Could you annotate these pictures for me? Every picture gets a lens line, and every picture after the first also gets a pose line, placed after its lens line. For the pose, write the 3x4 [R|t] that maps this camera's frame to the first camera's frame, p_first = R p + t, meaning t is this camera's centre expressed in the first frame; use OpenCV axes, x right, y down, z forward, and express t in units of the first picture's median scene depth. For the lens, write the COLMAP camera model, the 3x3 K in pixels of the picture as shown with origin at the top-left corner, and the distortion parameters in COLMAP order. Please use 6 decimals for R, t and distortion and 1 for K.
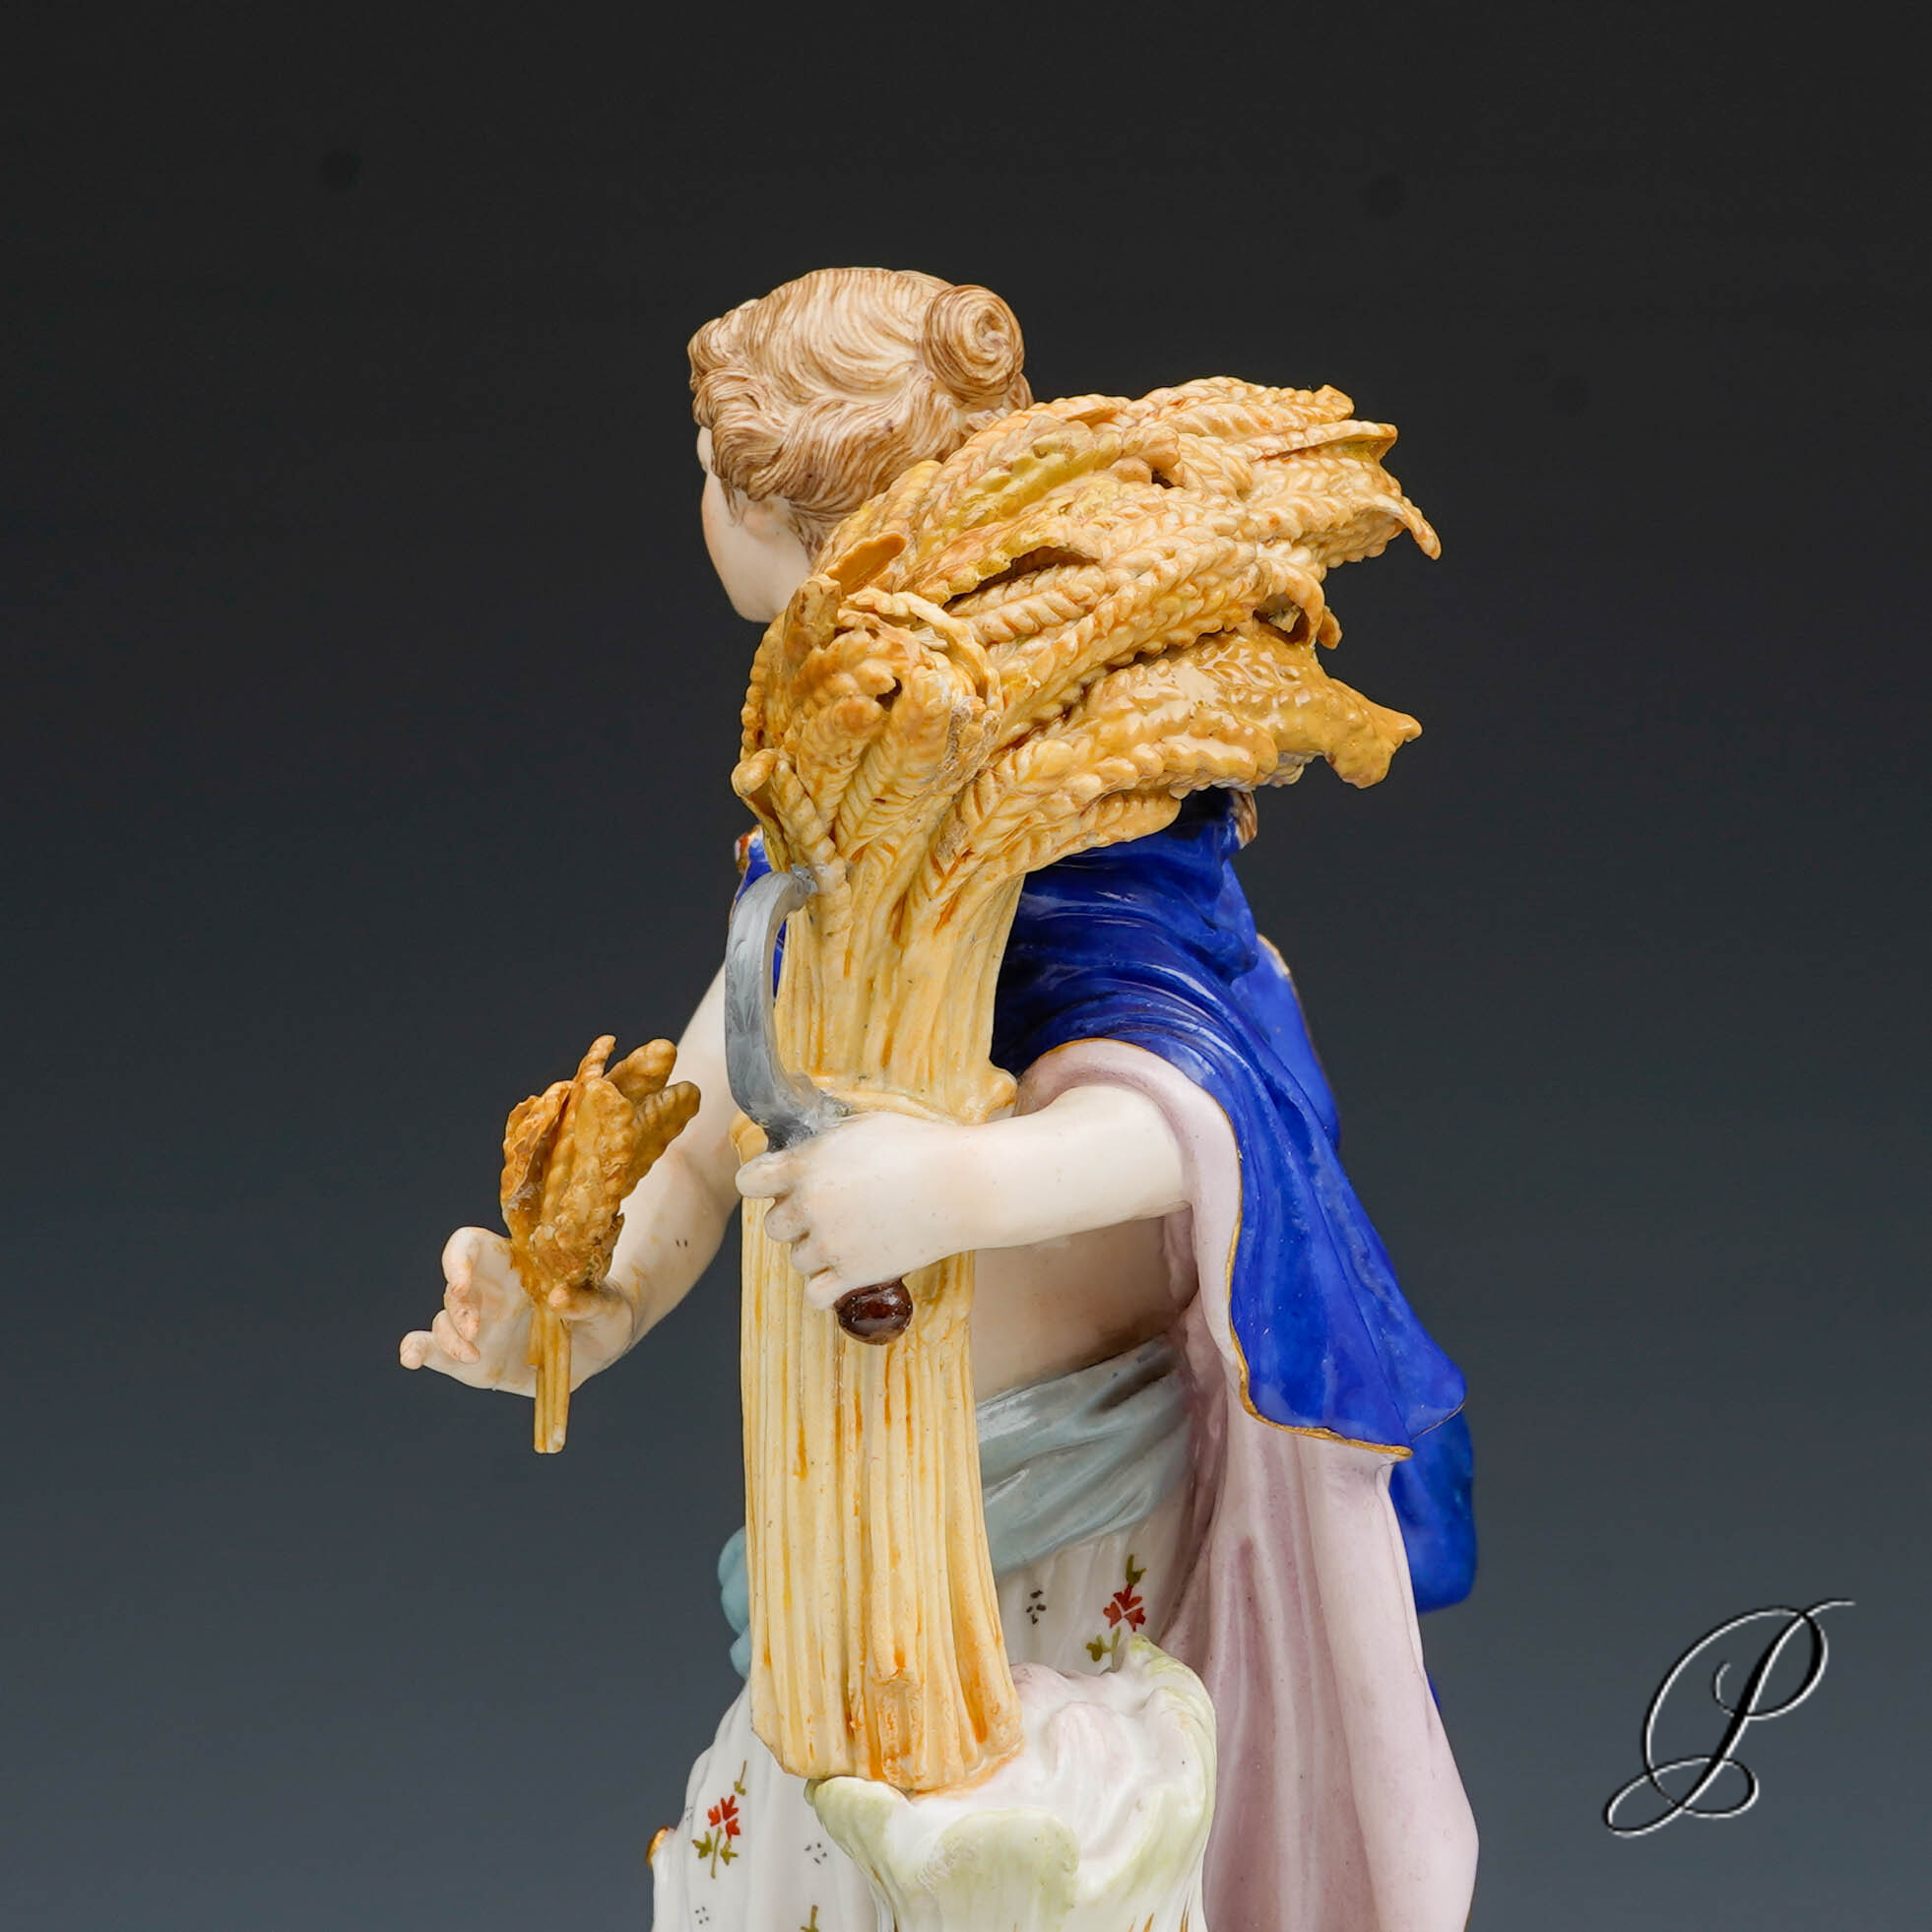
lens RADIAL K [[5356.9, 0, 949.5], [0, 5356.9, 782.6], [0, 0, 1]] dist [0.024987, 0.000000]
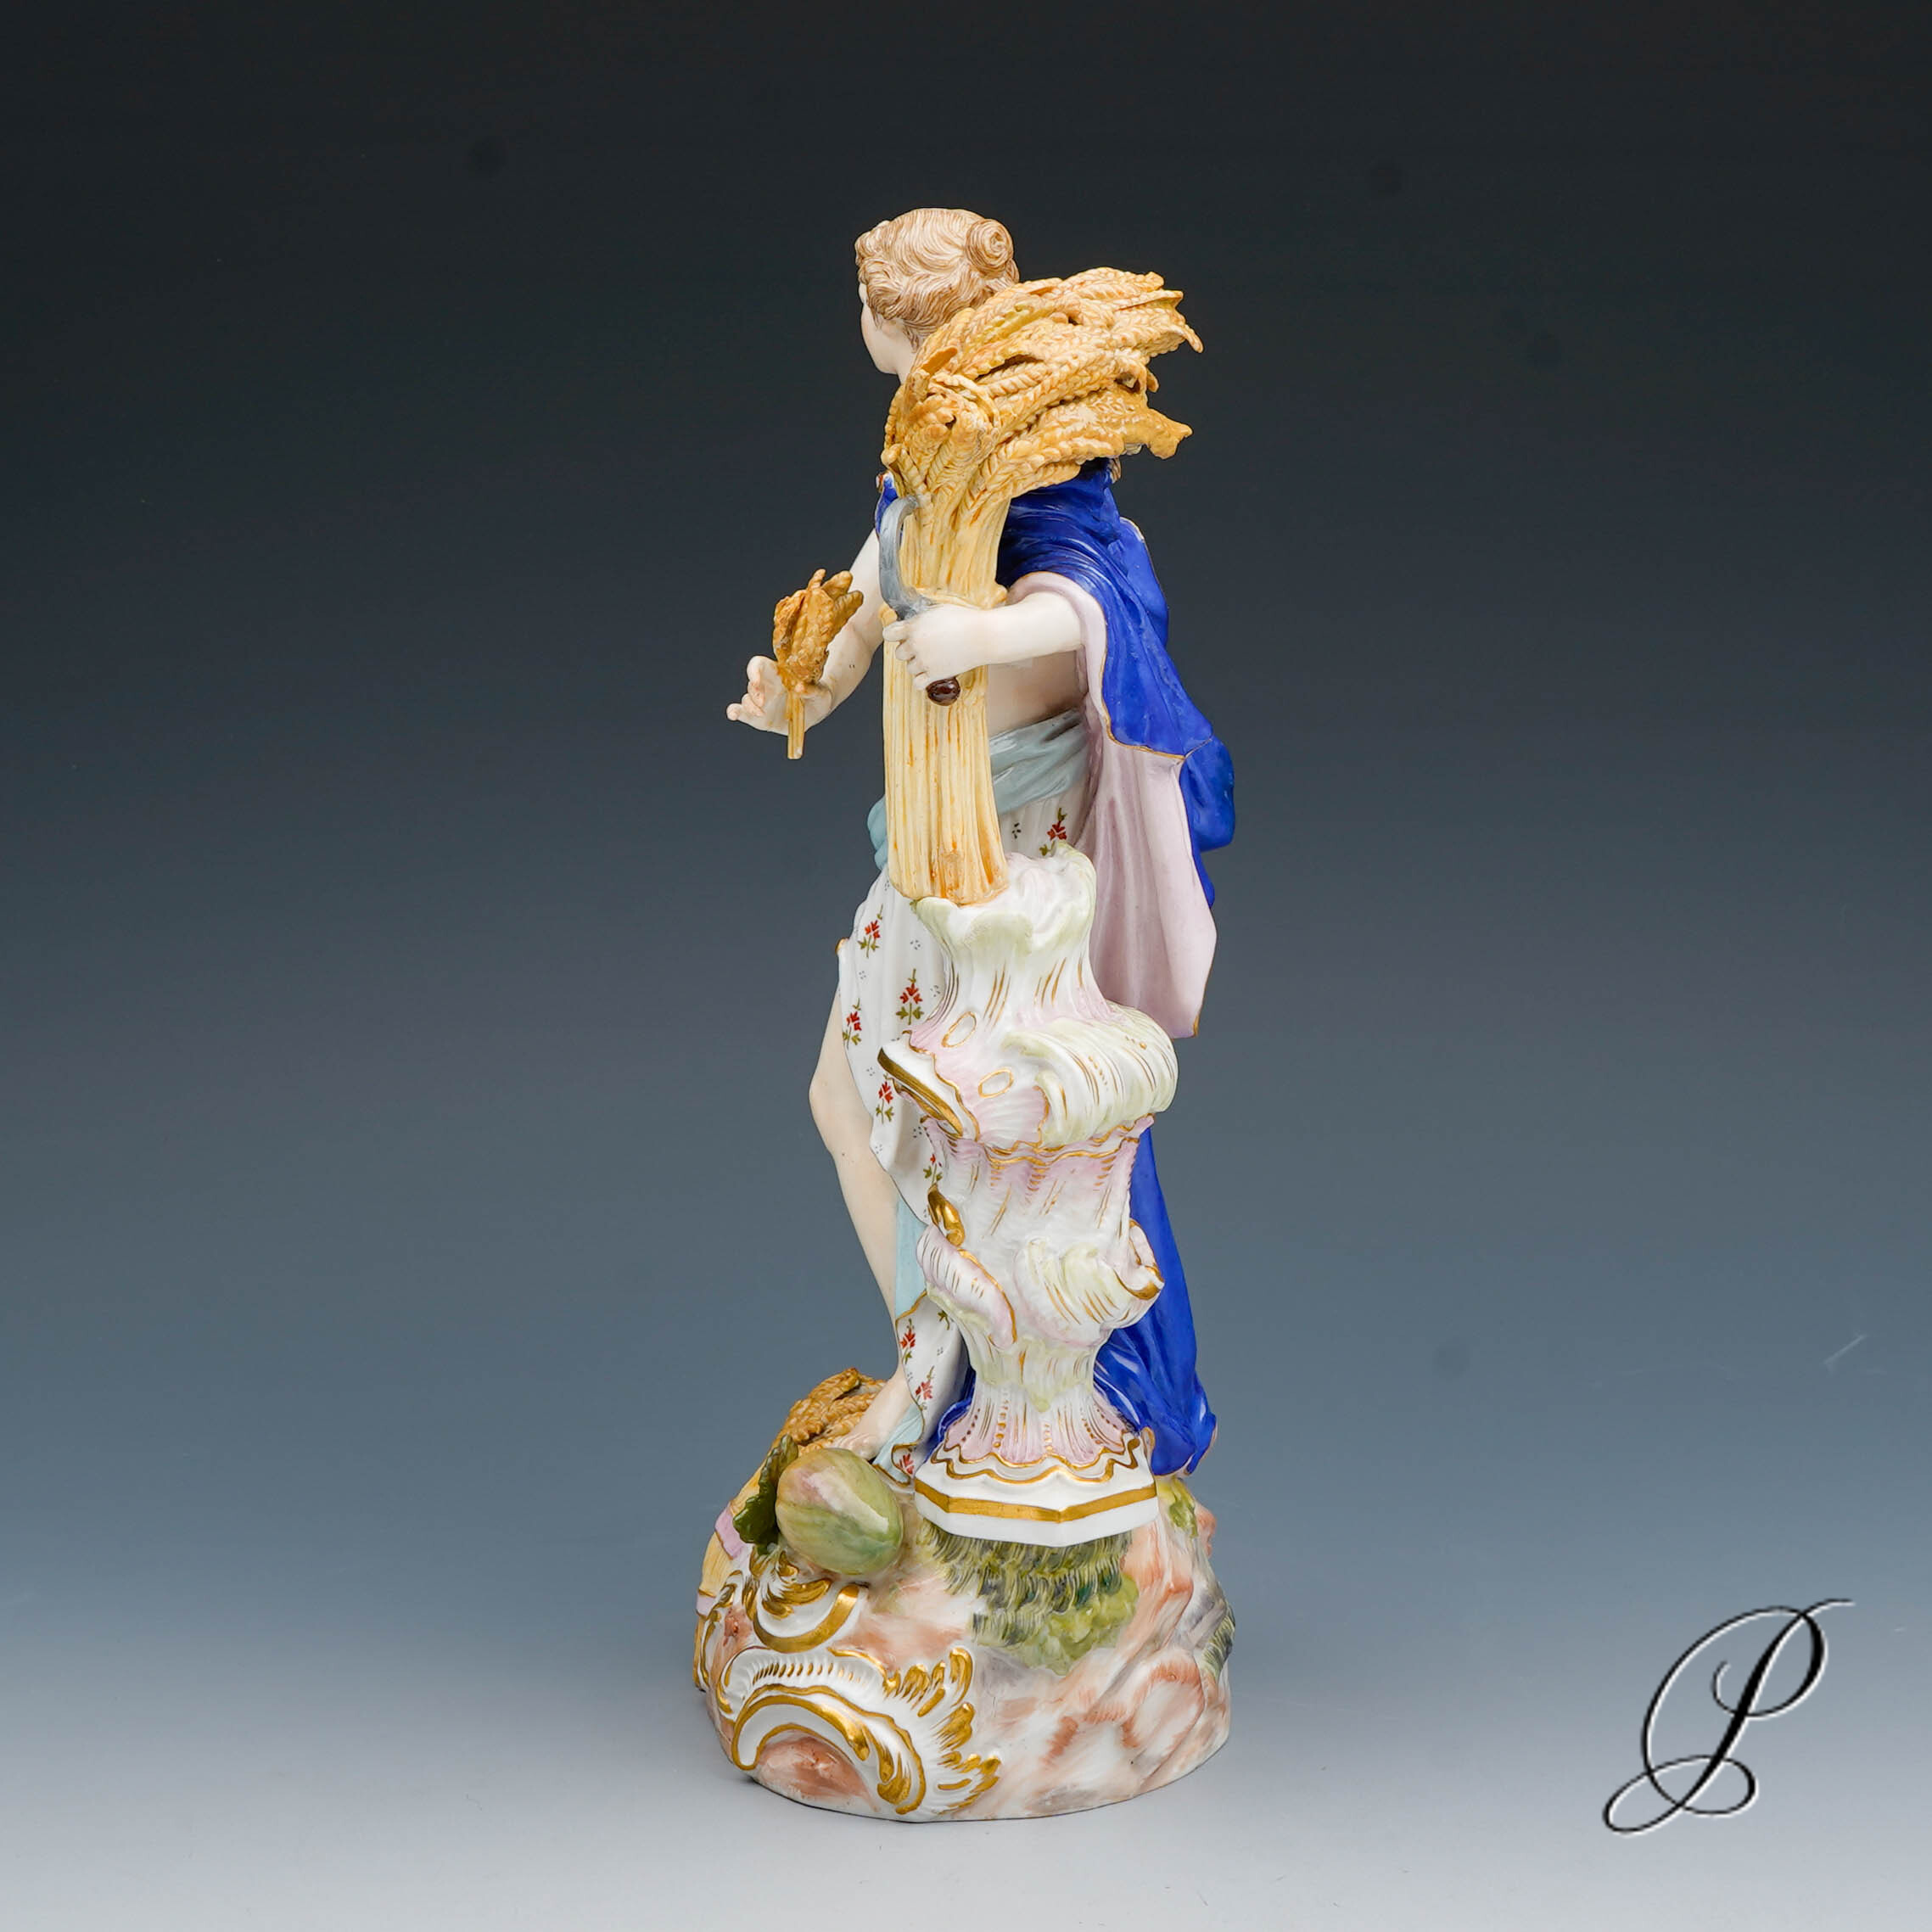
lens RADIAL K [[4617.9, 0, 954.5], [0, 4617.9, 678.8], [0, 0, 1]] dist [0.017662, 0.000000]
pose [[0.999968, 0.002697, -0.007524, 0.005107], [-0.002131, 0.997238, 0.074243, -0.049530], [0.007703, -0.074224, 0.997212, -0.905784]]
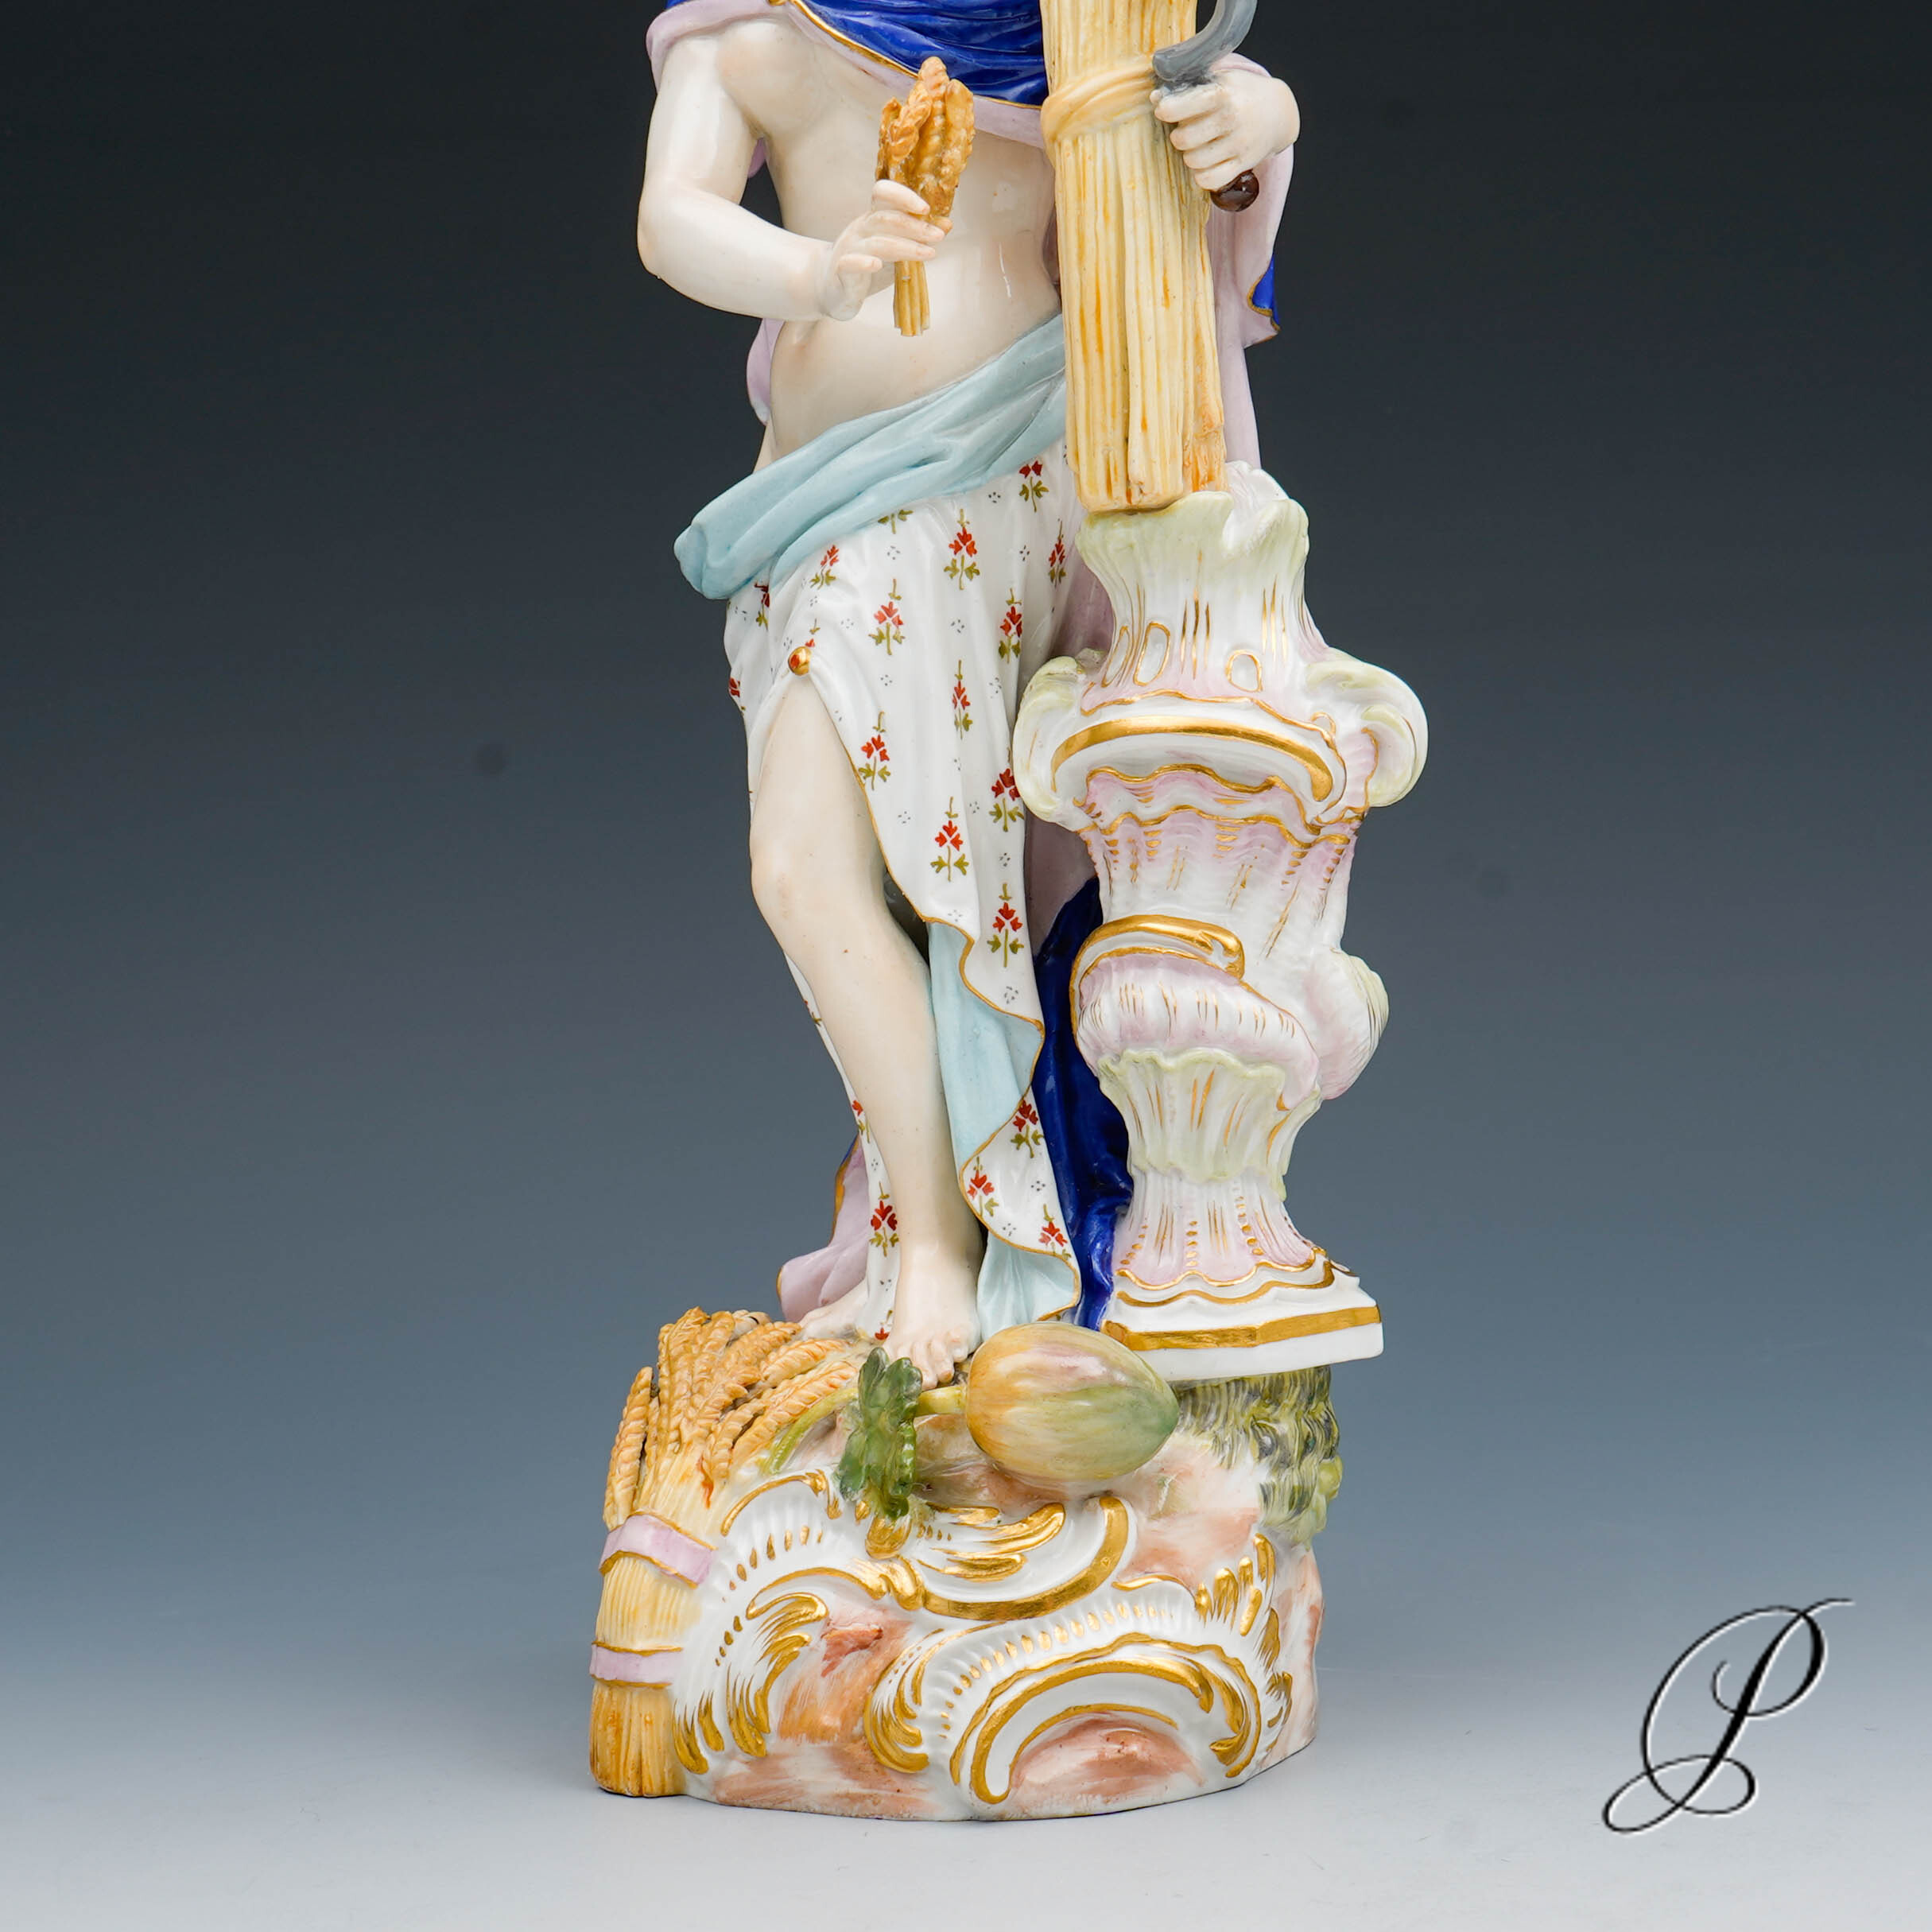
lens RADIAL K [[4432.3, 0, 1009.6], [0, 4432.3, 1210.9], [0, 0, 1]] dist [0.023387, 0.000000]
pose [[0.583651, -0.130195, 0.801499, -1.134916], [0.092216, 0.991304, 0.093875, 0.262165], [-0.806751, 0.019121, 0.590582, 0.237825]]
